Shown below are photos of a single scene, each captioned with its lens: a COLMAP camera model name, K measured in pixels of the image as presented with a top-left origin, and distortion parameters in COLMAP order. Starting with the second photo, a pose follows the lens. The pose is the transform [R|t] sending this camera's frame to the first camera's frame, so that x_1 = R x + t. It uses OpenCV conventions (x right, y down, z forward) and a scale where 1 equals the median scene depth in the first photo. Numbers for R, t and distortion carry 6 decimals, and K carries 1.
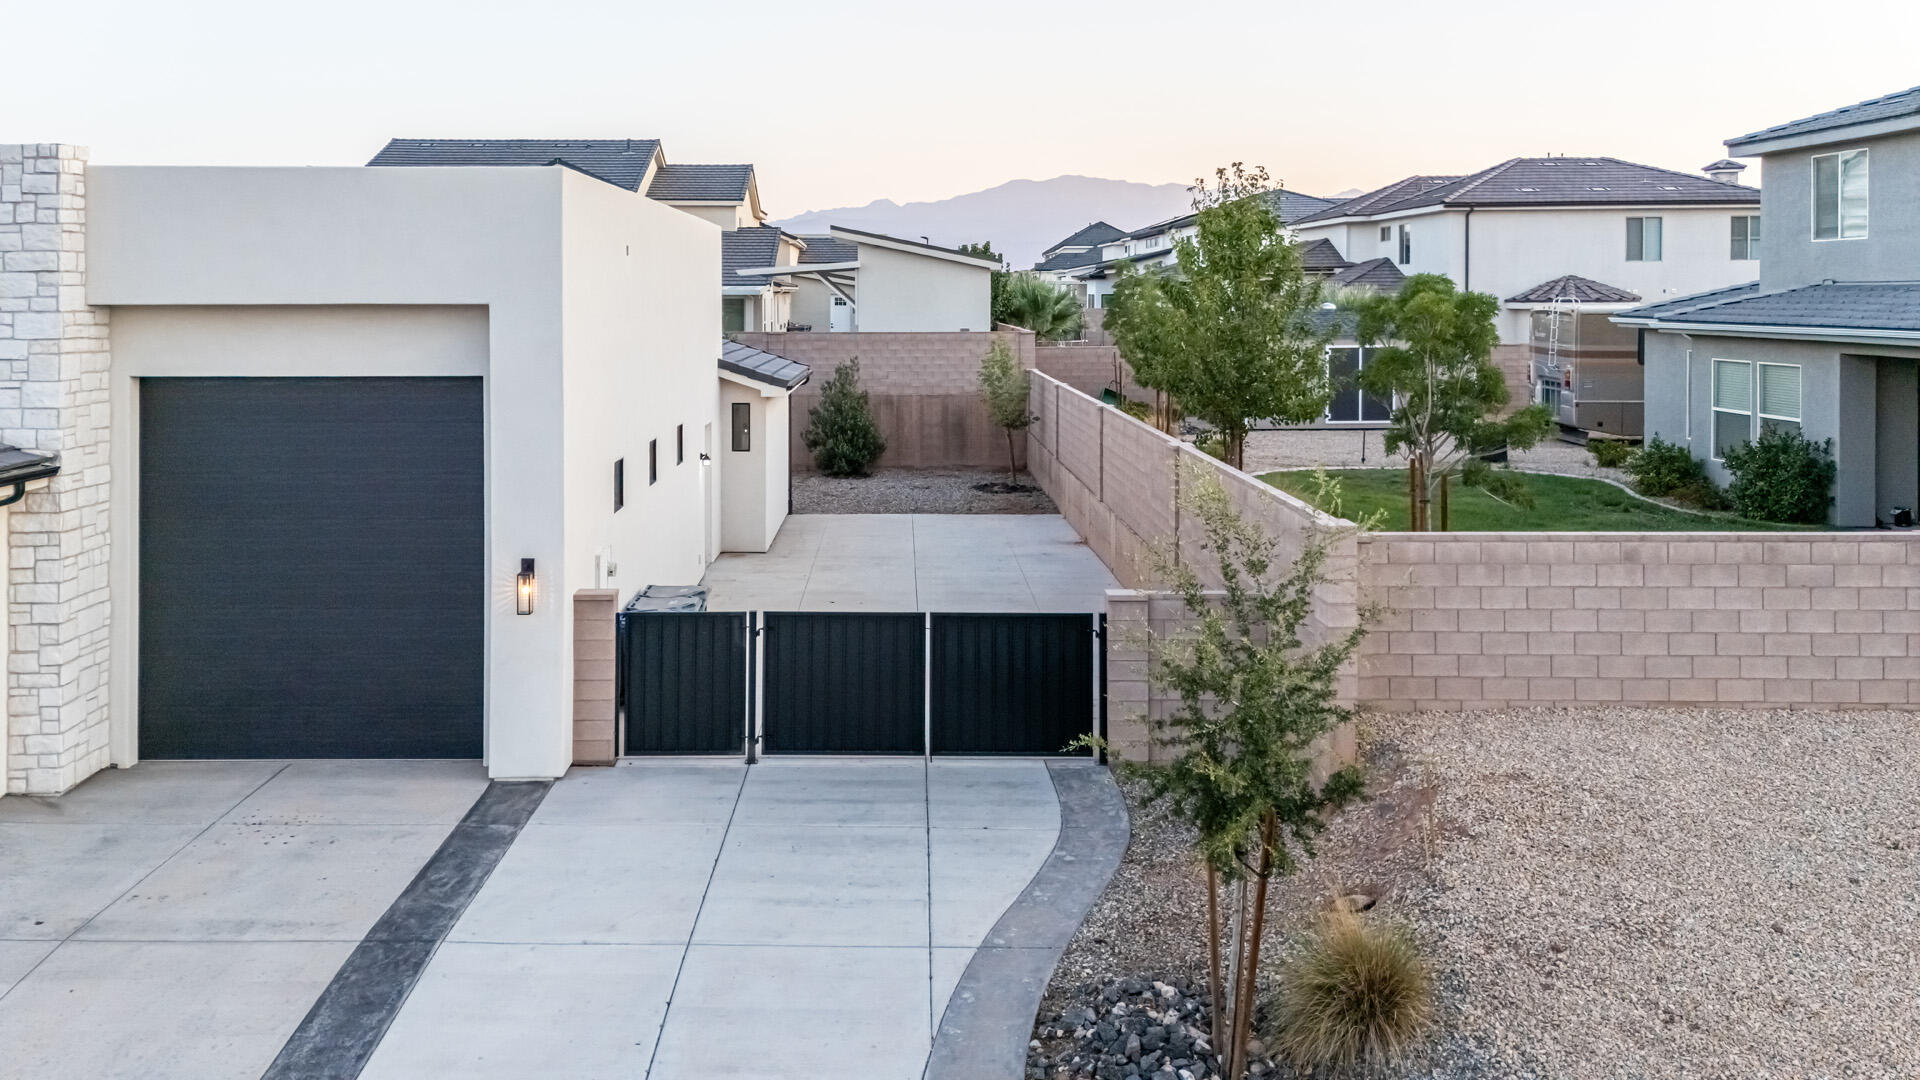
lens RADIAL K [[1474.3, 0, 897.5], [0, 1474.3, 335.3], [0, 0, 1]] dist [0.094318, -0.104100]
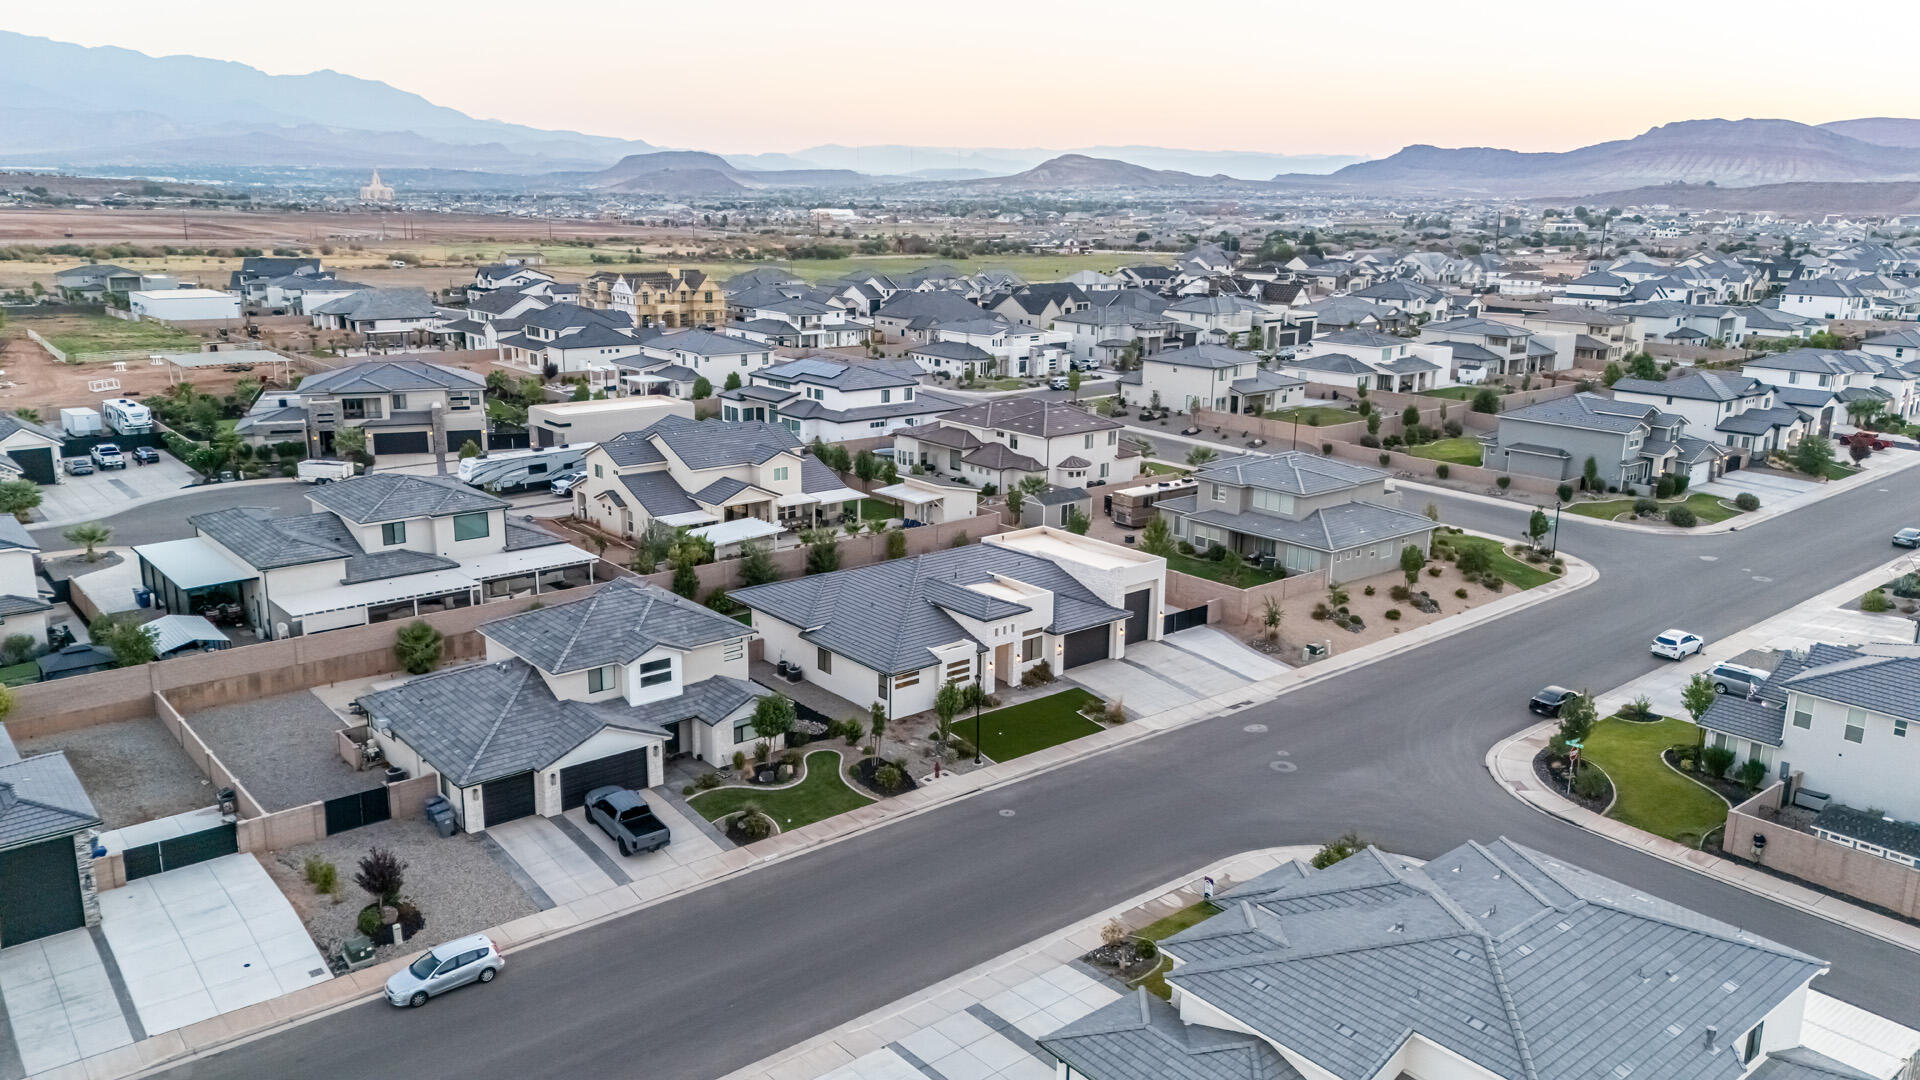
lens RADIAL K [[1397.7, 0, 960.0], [0, 1397.7, 540.0], [0, 0, 1]] dist [0.083382, -0.083573]
pose [[0.764510, -0.143546, 0.628425, -2.818265], [0.003683, 0.975847, 0.218424, -0.906536], [-0.644601, -0.164673, 0.746574, -1.840301]]
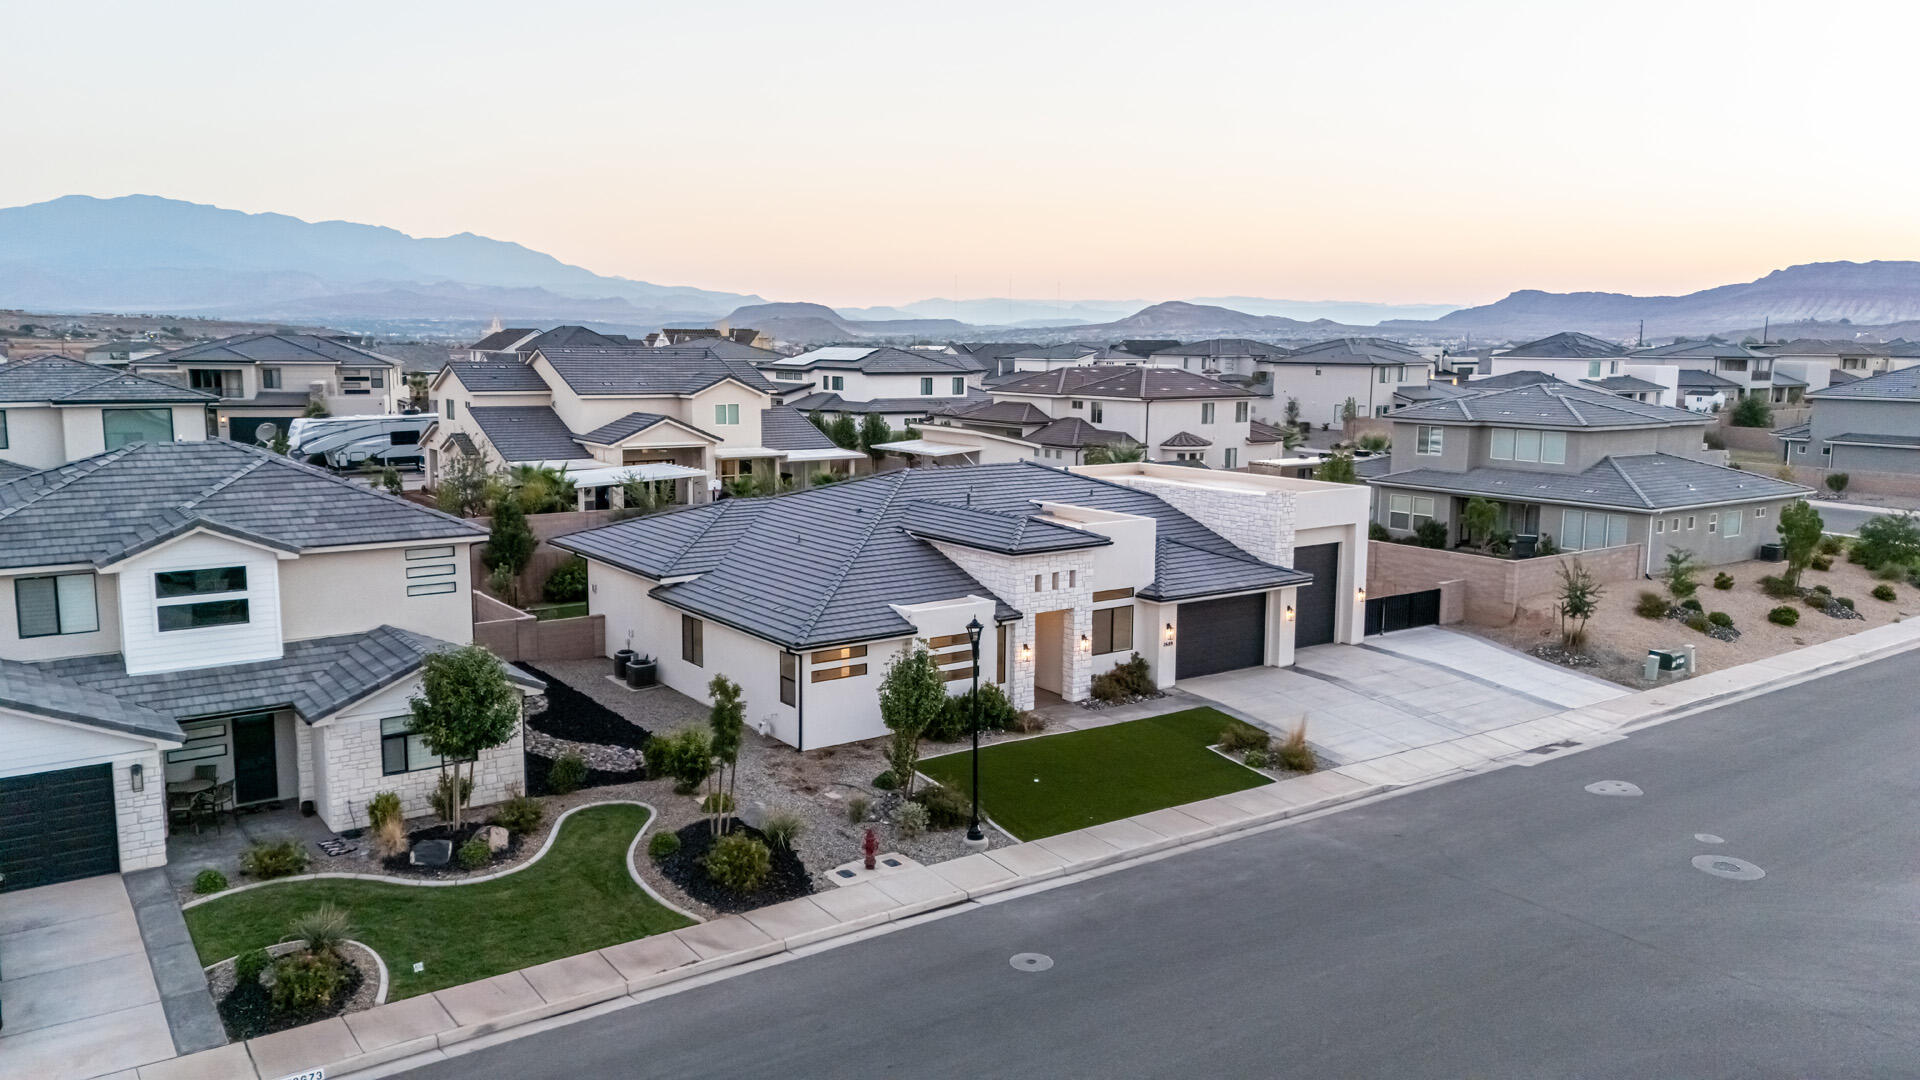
lens RADIAL K [[1397.7, 0, 960.0], [0, 1397.7, 540.0], [0, 0, 1]] dist [0.083382, -0.083573]
pose [[0.809008, -0.073416, 0.583195, -1.732895], [0.005669, 0.993098, 0.117154, -0.220892], [-0.587770, -0.091472, 0.803840, -0.720458]]
